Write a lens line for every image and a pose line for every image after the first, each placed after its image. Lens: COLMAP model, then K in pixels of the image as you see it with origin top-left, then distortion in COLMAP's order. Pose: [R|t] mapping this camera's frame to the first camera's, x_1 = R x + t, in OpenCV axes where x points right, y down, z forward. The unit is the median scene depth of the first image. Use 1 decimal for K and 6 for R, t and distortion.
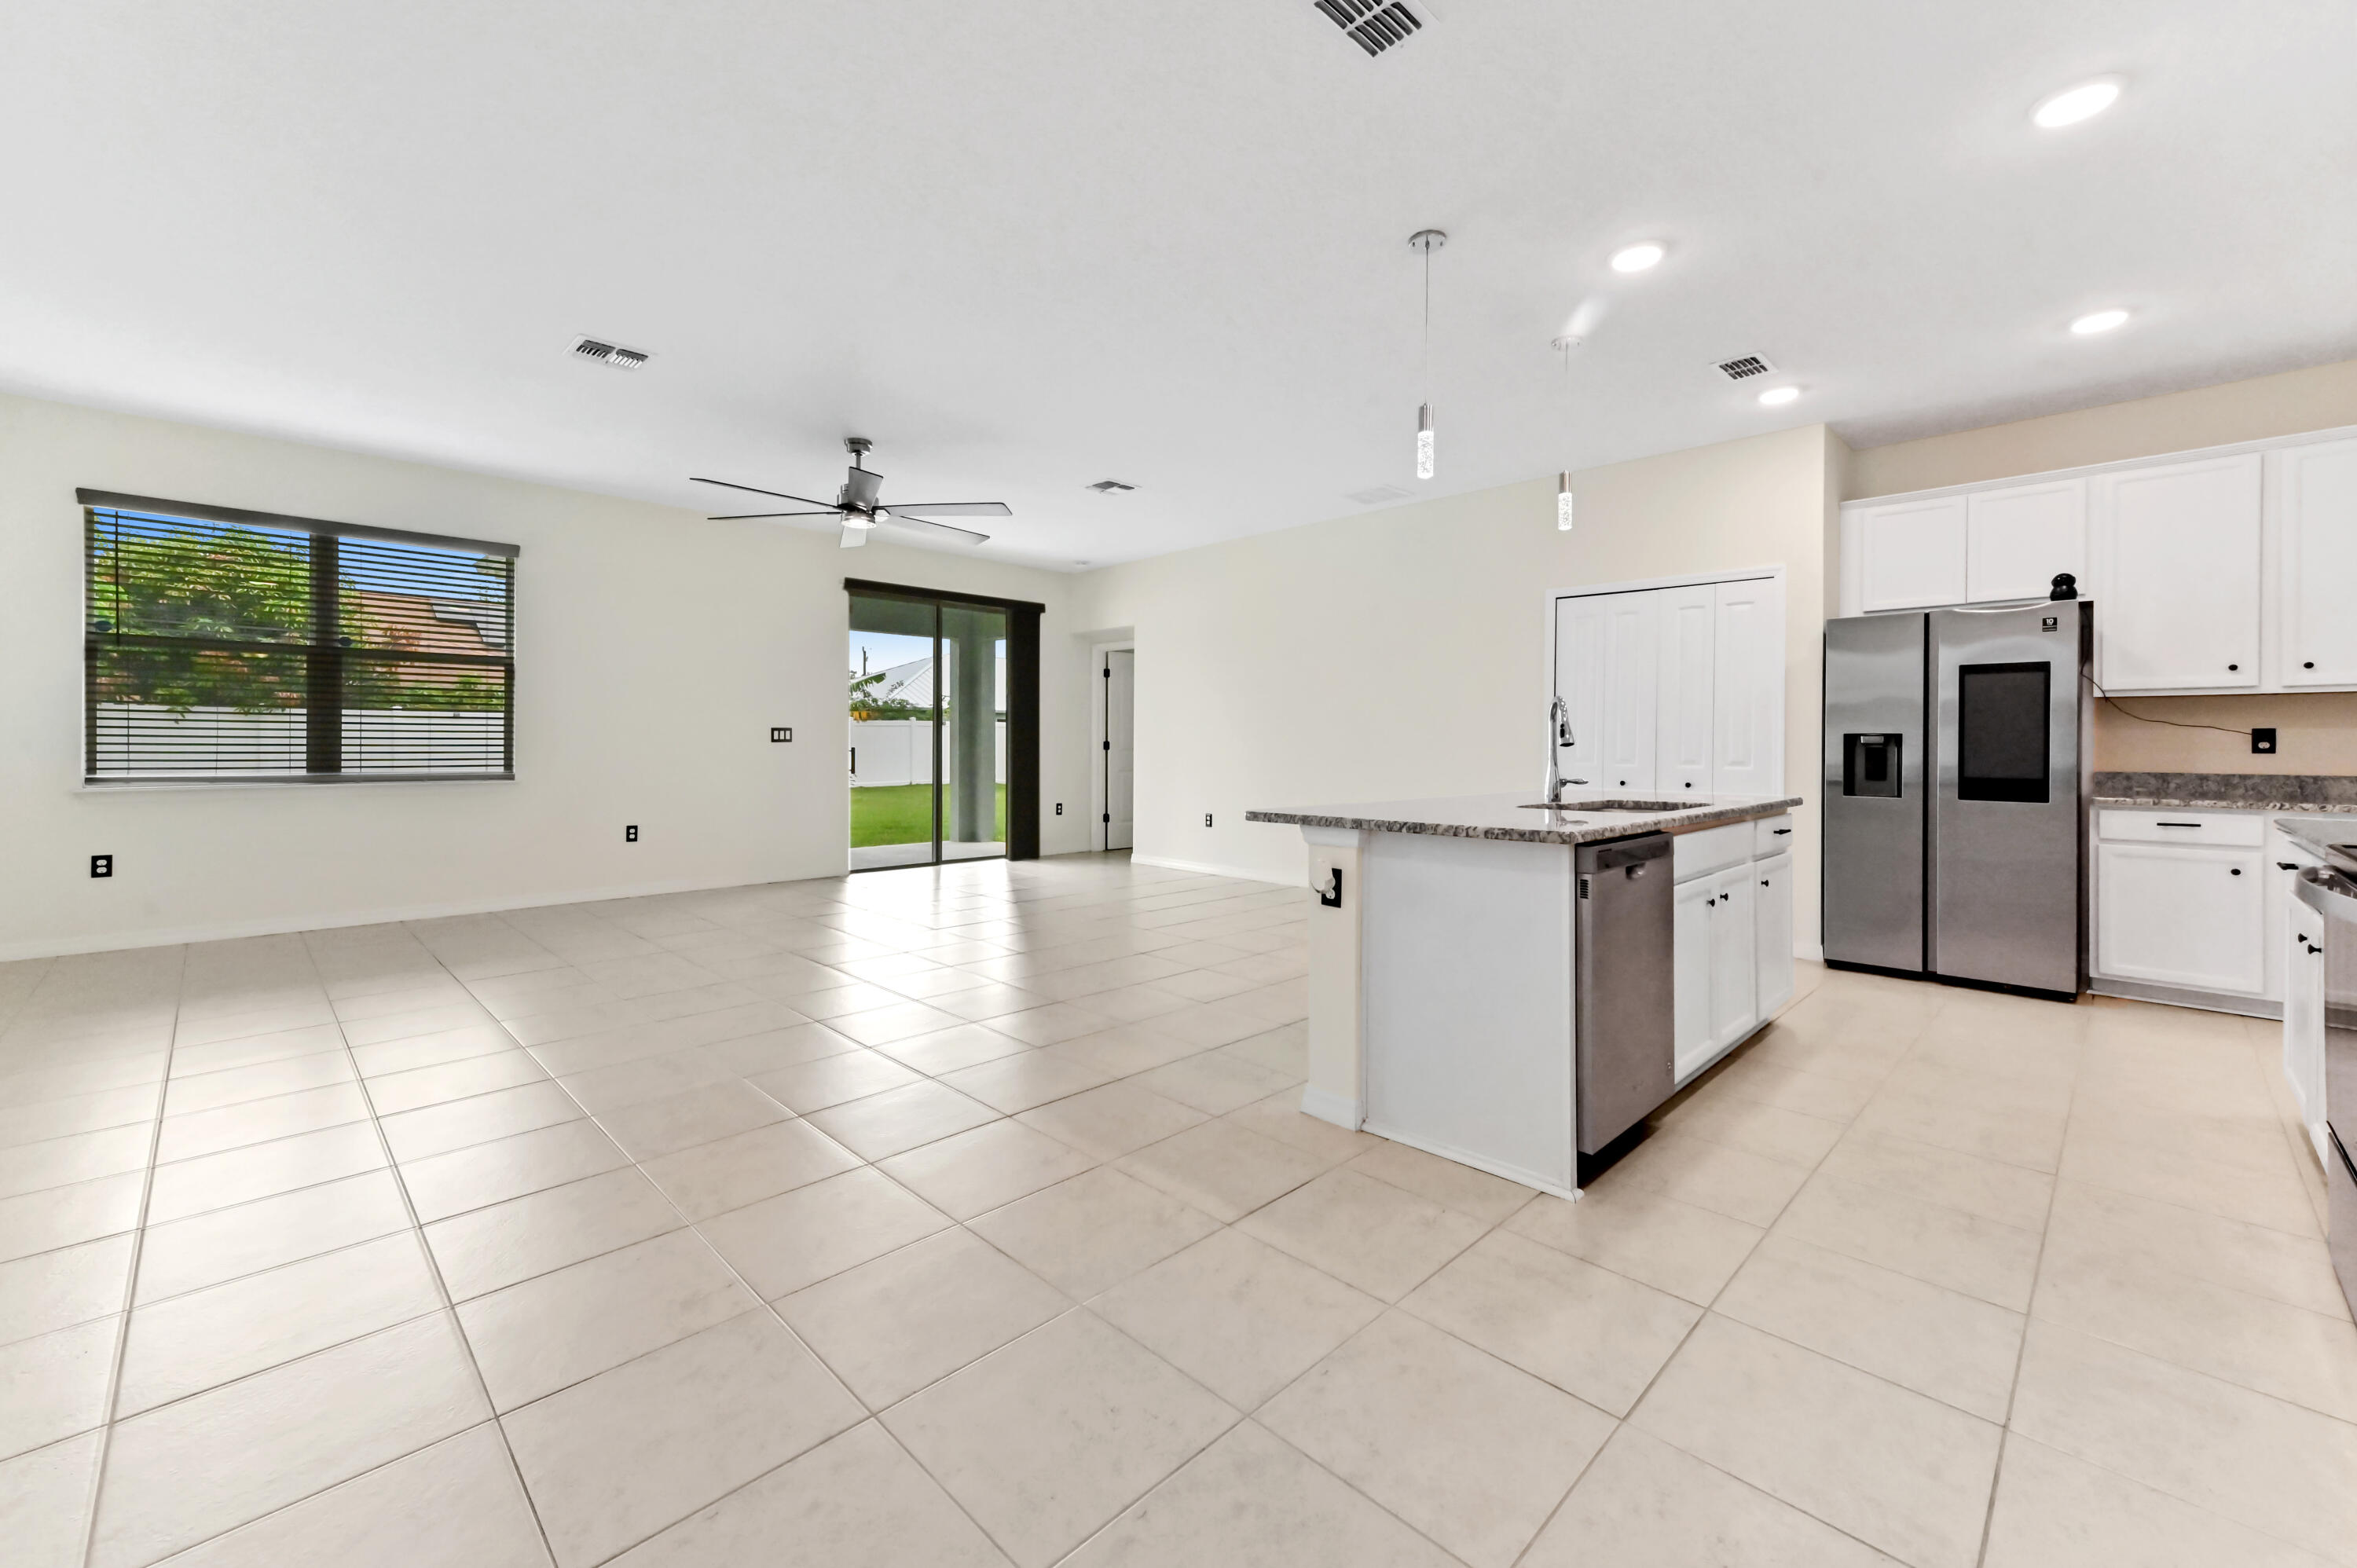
lens RADIAL K [[938.5, 0, 1176.1], [0, 938.5, 744.5], [0, 0, 1]] dist [0.012802, -0.000017]
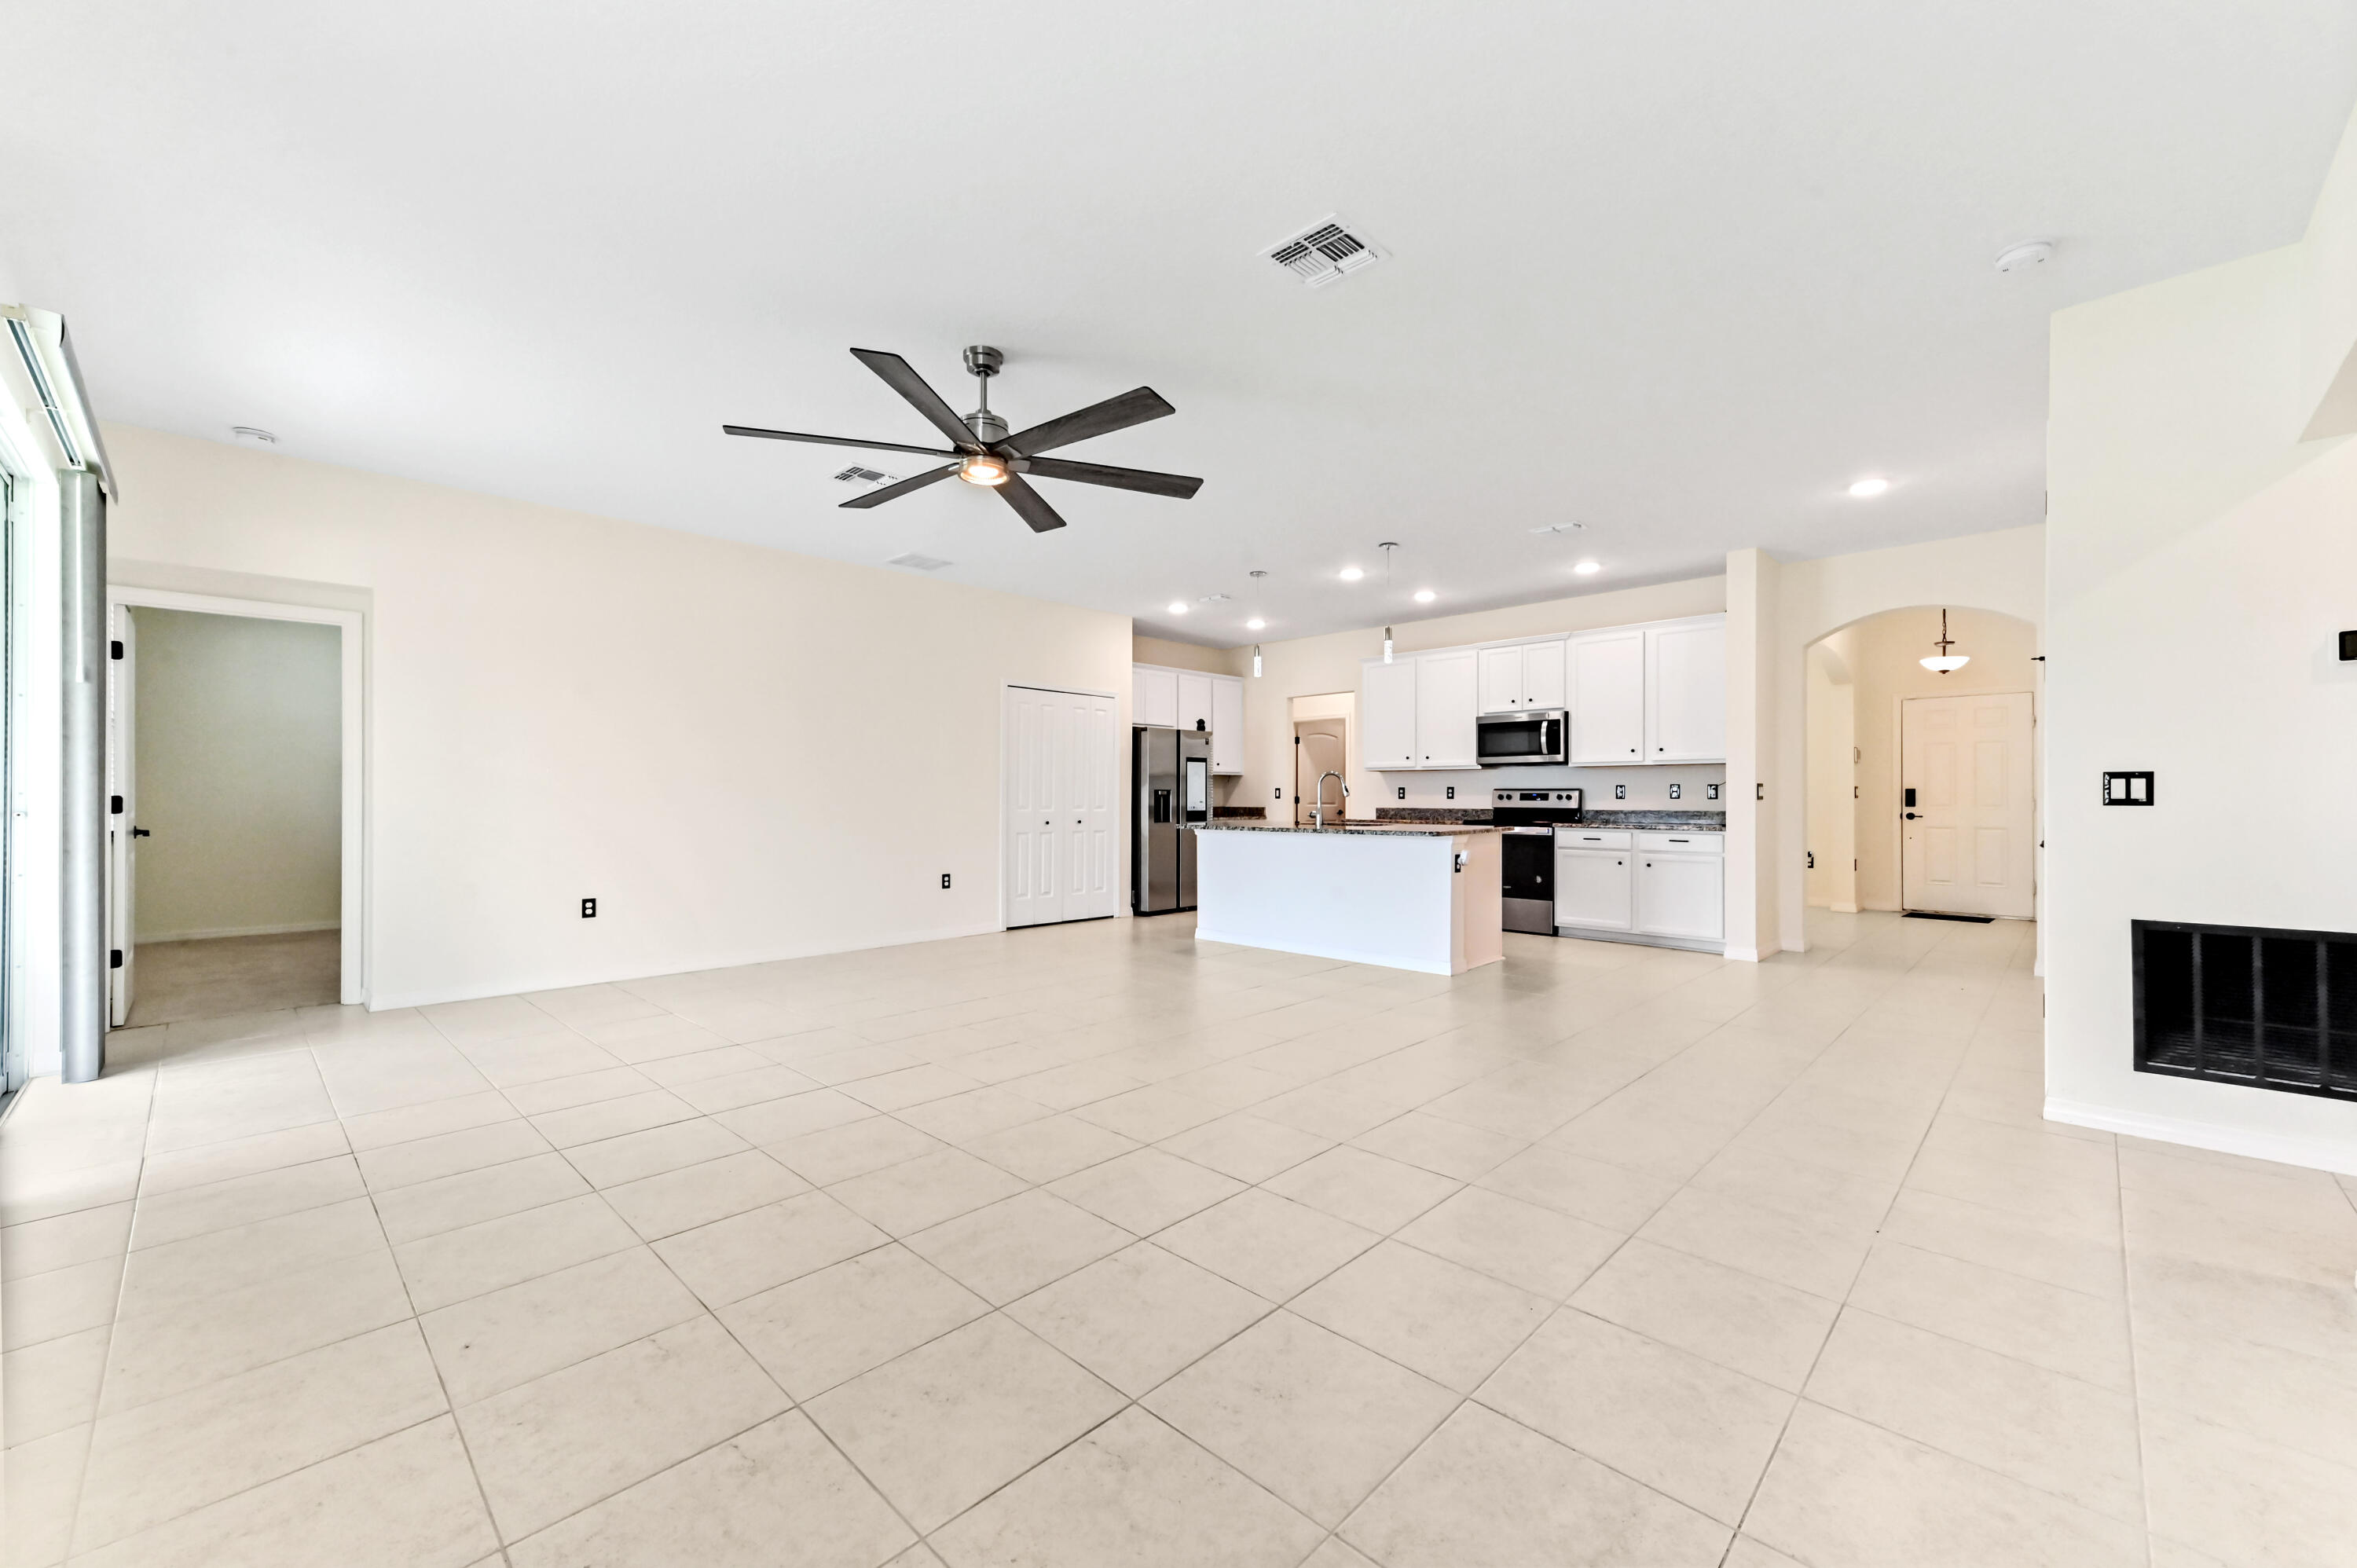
lens RADIAL K [[931.1, 0, 1176.2], [0, 931.1, 810.0], [0, 0, 1]] dist [0.024440, 0.000077]
pose [[-0.013445, -0.021482, 0.999679, -1.085691], [0.005084, 0.999755, 0.021552, -0.011091], [-0.999897, 0.005372, -0.013332, 0.930016]]
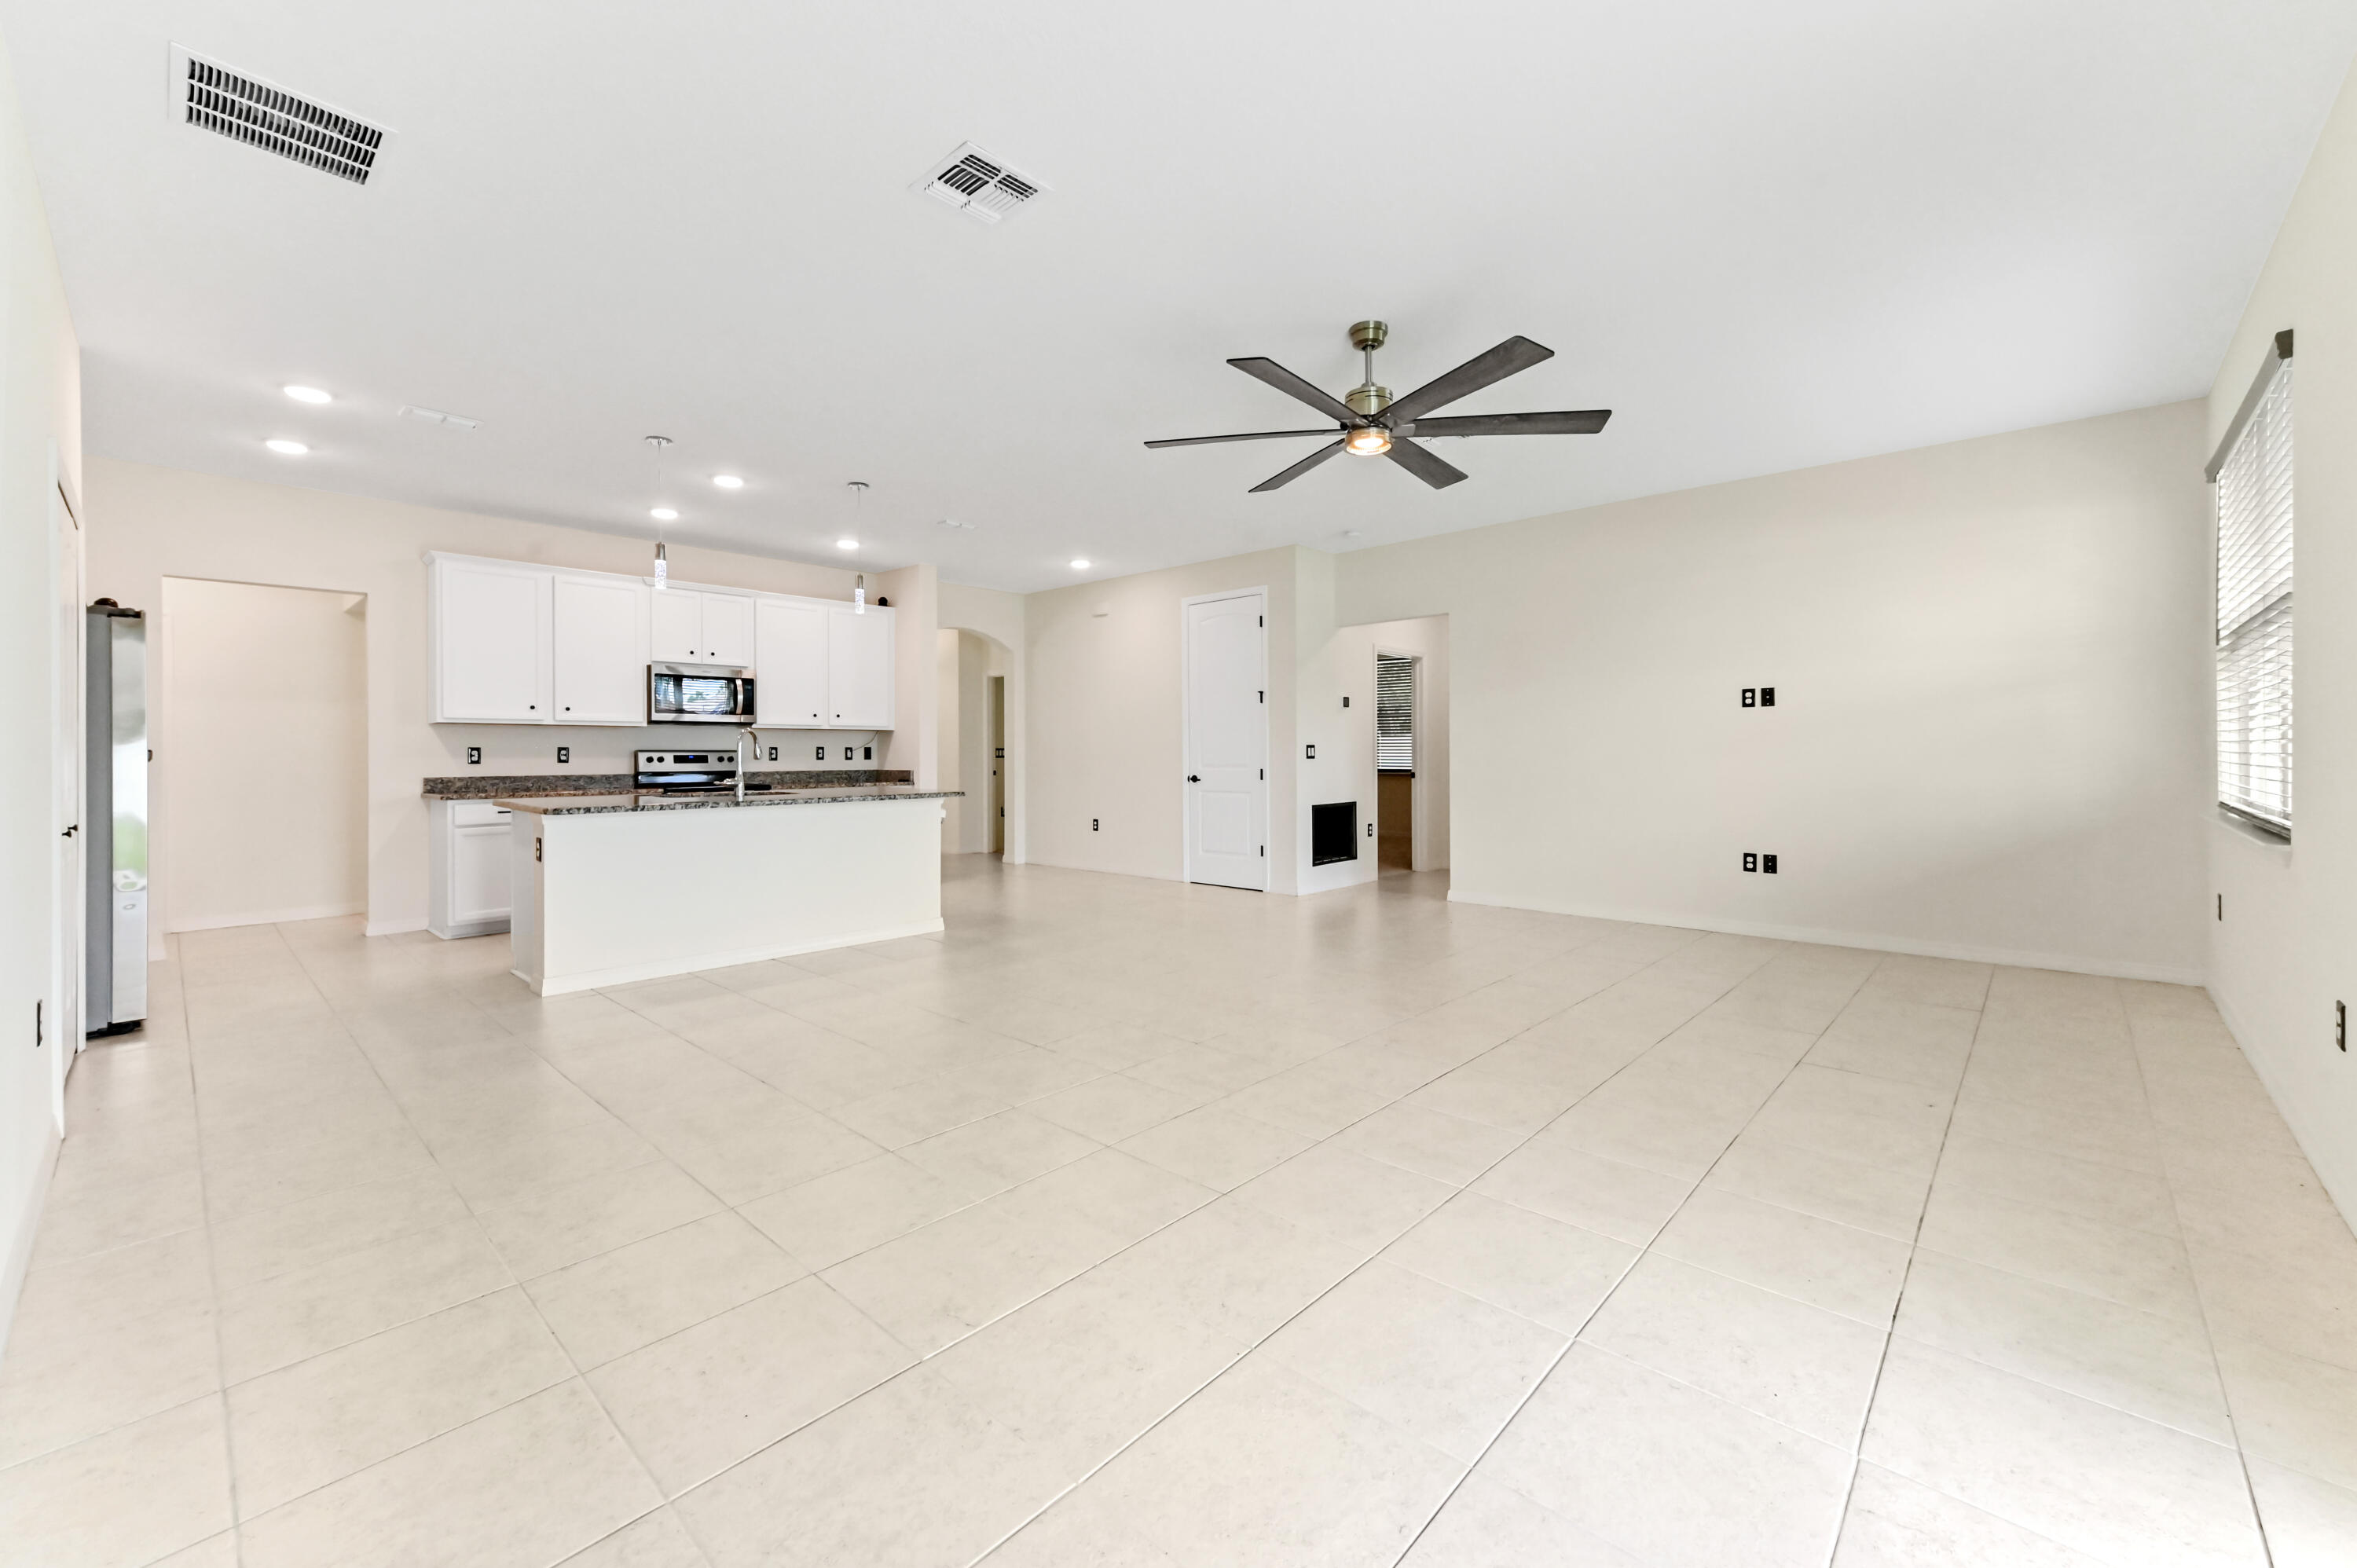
lens RADIAL K [[938.5, 0, 1176.1], [0, 938.5, 744.5], [0, 0, 1]] dist [0.012802, -0.000017]
pose [[-0.999416, -0.001126, -0.034152, -0.181966], [-0.000929, 0.999983, -0.005793, -0.010859], [0.034158, -0.005758, -0.999400, 1.796041]]
